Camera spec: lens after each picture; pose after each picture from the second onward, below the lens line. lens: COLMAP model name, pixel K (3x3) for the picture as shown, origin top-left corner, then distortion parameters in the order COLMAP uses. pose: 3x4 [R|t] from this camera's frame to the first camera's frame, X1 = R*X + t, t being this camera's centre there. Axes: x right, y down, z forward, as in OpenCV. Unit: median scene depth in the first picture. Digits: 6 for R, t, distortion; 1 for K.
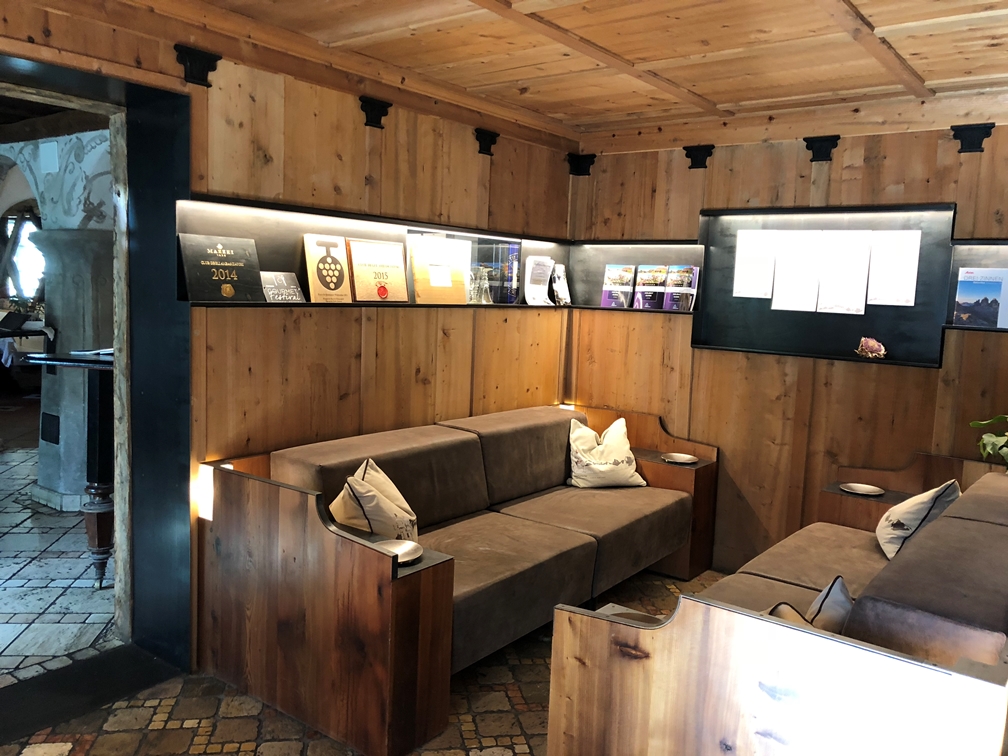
lens RADIAL K [[819.1, 0, 503.2], [0, 819.1, 376.3], [0, 0, 1]] dist [0.047682, -0.027979]
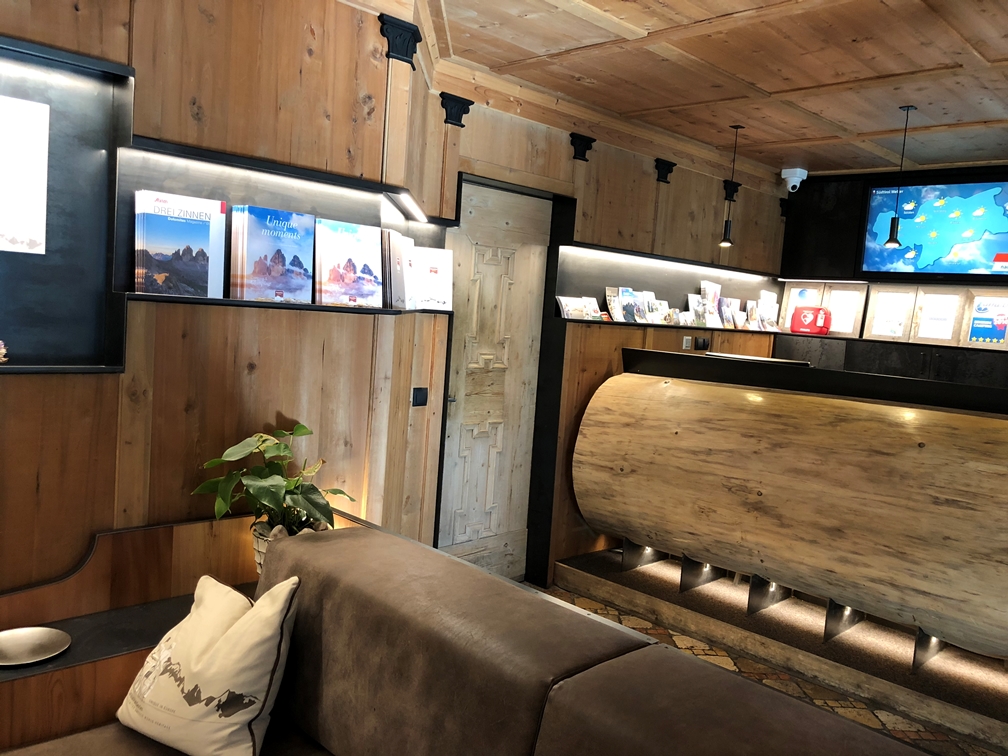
lens RADIAL K [[819.1, 0, 502.5], [0, 819.1, 372.8], [0, 0, 1]] dist [0.047682, -0.027979]
pose [[0.154278, -0.112851, 0.981562, 0.030892], [0.046277, 0.993191, 0.106914, -0.056549], [-0.986943, 0.028930, 0.158450, 0.670863]]
